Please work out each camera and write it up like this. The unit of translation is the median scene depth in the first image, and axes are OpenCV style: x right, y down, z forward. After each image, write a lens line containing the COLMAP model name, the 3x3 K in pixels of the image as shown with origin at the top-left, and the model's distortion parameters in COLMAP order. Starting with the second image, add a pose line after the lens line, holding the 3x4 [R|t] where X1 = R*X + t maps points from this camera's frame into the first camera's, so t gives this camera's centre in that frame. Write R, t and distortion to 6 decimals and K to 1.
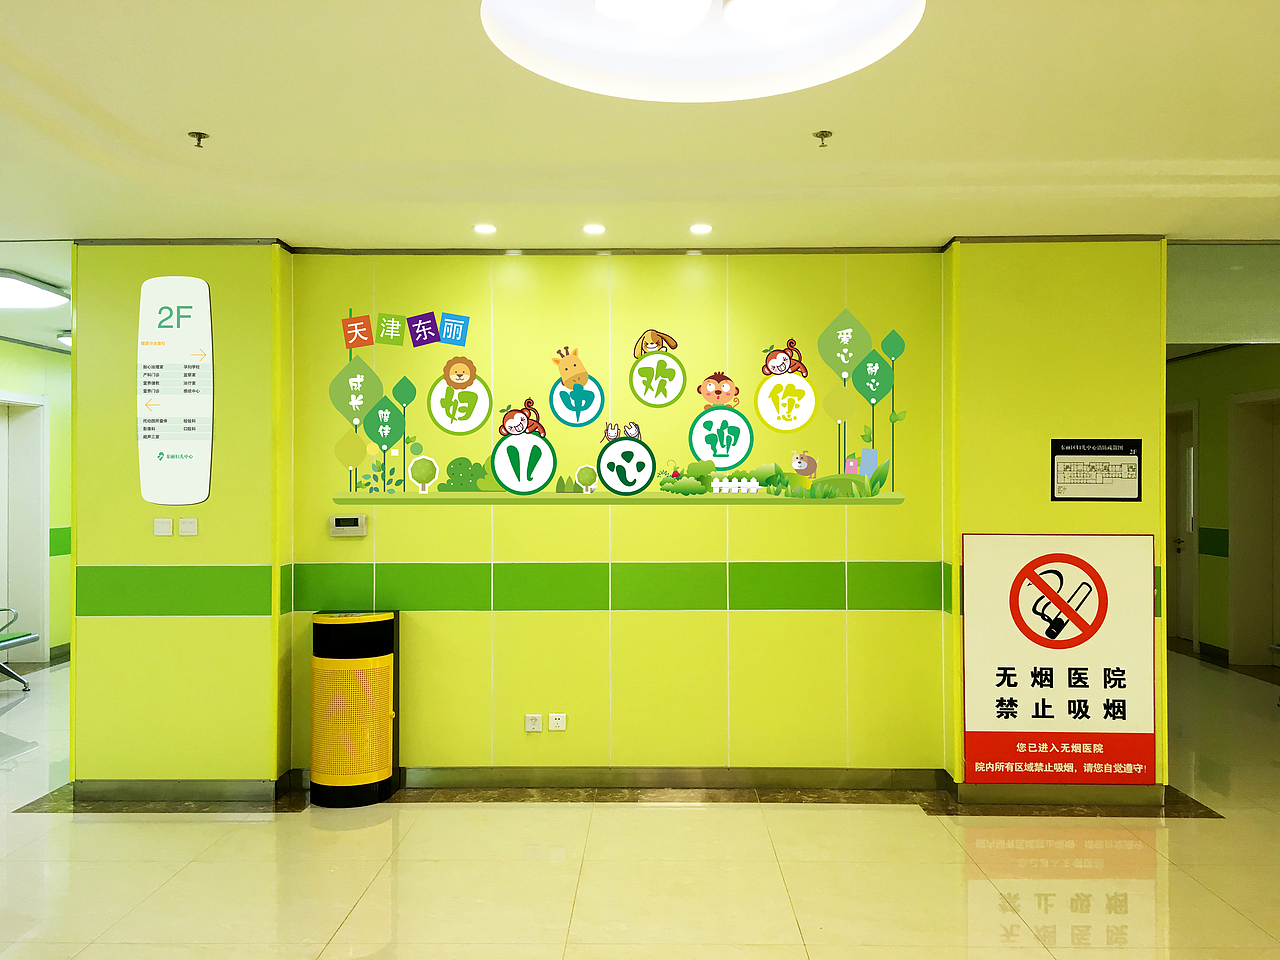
lens RADIAL K [[1103.3, 0, 640.7], [0, 1103.3, 479.6], [0, 0, 1]] dist [-0.018489, -0.010959]
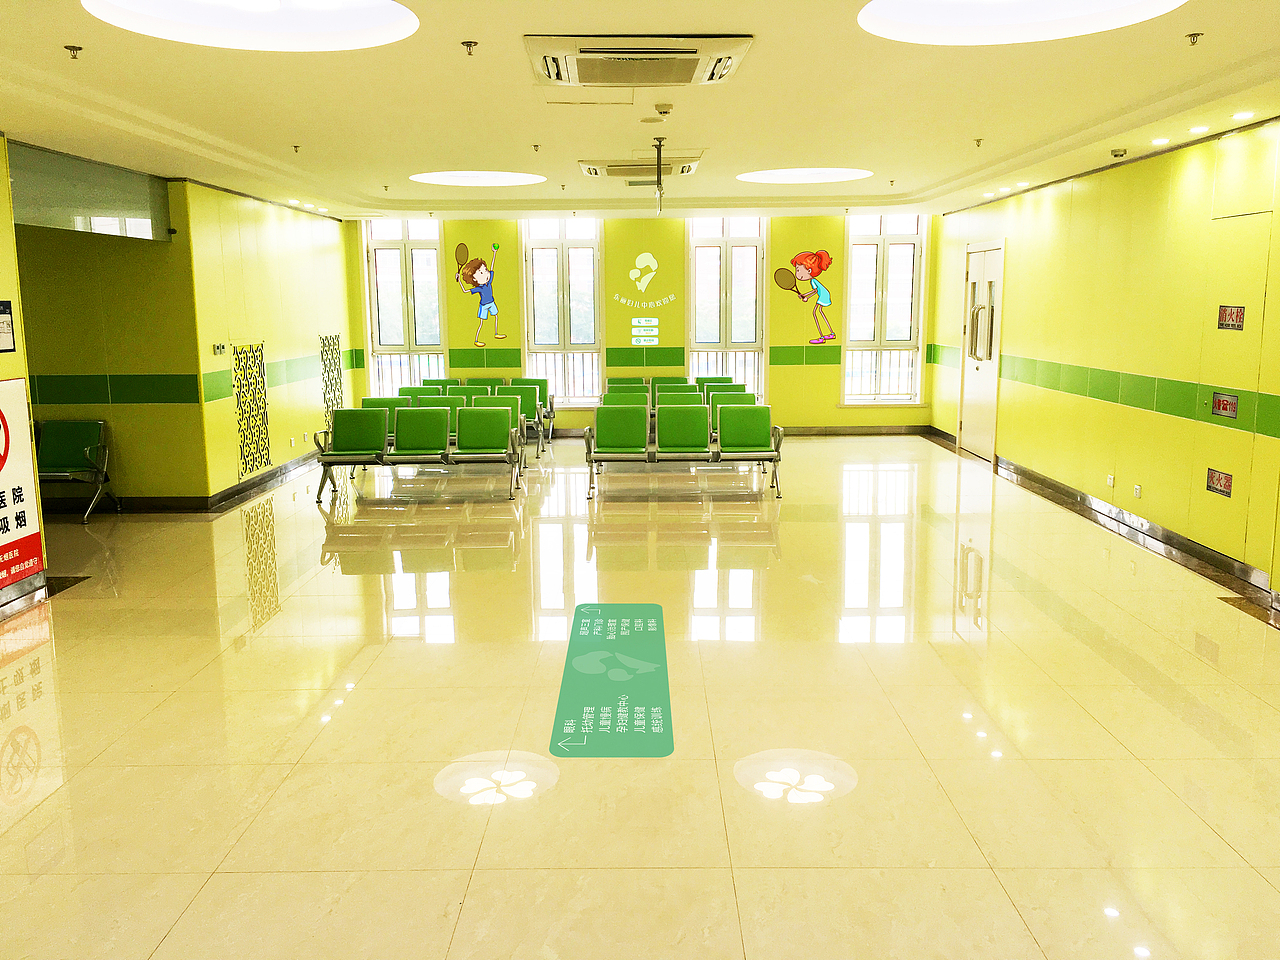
lens RADIAL K [[1103.3, 0, 640.4], [0, 1103.3, 479.9], [0, 0, 1]] dist [-0.018489, -0.010959]
pose [[-0.011199, -0.158407, 0.987310, -0.802206], [0.011193, 0.987291, 0.158530, -0.025646], [-0.999875, 0.012826, -0.009283, 0.304283]]
